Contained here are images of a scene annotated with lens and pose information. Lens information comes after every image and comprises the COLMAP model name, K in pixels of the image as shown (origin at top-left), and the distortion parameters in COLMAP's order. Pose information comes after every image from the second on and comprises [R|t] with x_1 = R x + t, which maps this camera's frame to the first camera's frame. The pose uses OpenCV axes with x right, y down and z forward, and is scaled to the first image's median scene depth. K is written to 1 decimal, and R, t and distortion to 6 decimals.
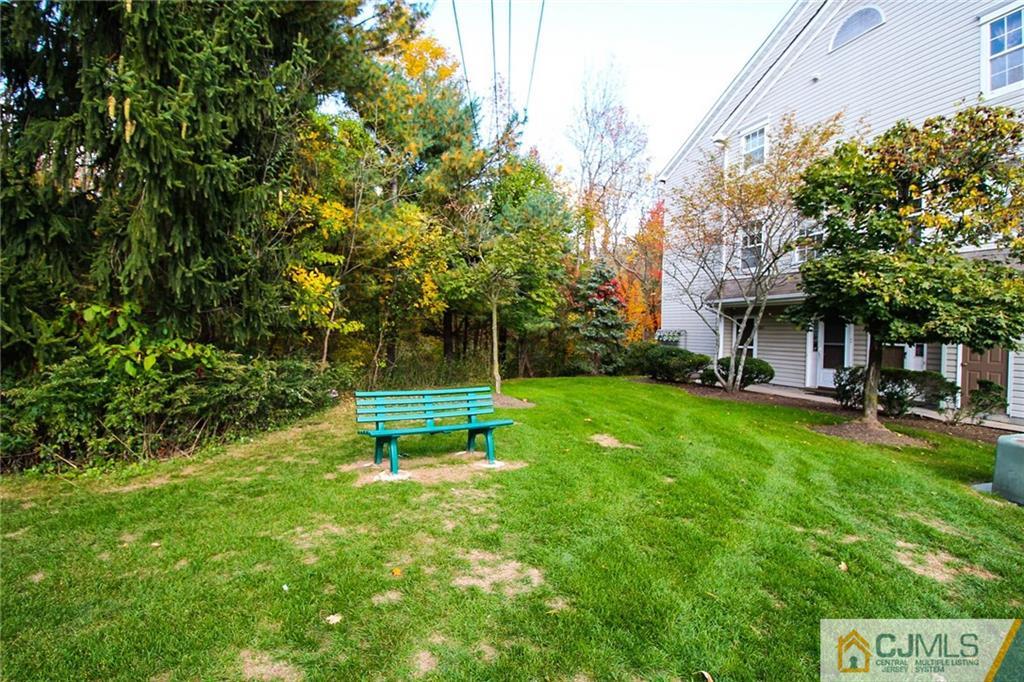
lens RADIAL K [[483.2, 0, 518.8], [0, 483.2, 333.9], [0, 0, 1]] dist [-0.000285, -0.013377]
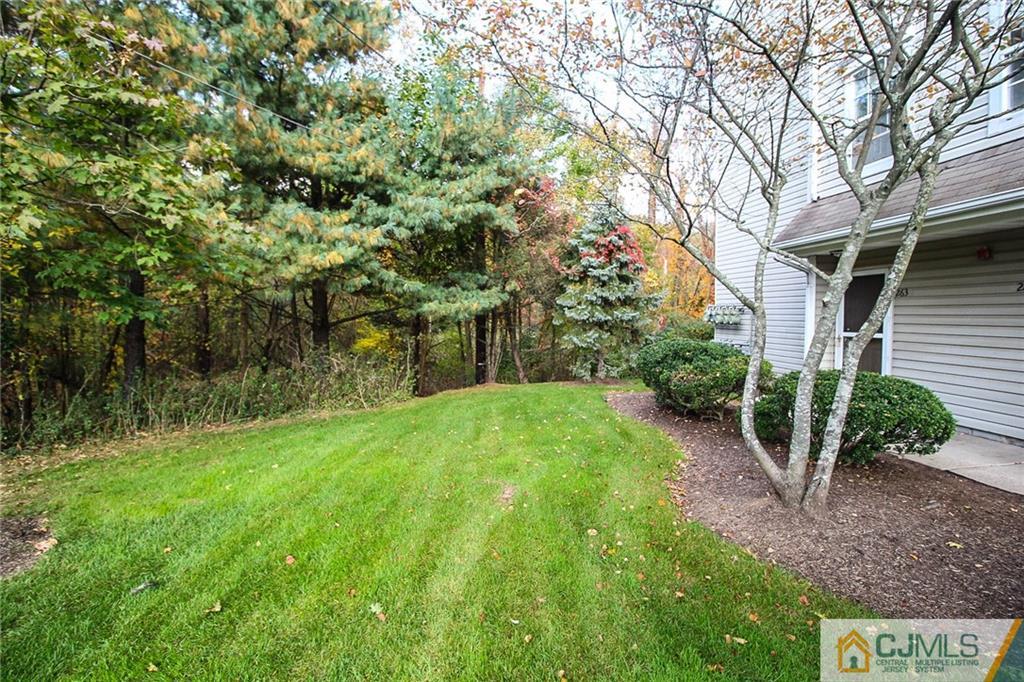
lens RADIAL K [[480.6, 0, 495.9], [0, 480.6, 315.3], [0, 0, 1]] dist [-0.002655, -0.012996]
pose [[0.971271, -0.029725, -0.236113, 0.265439], [0.029708, 0.999552, -0.003634, -0.001708], [0.236115, -0.003485, 0.971719, 0.536428]]
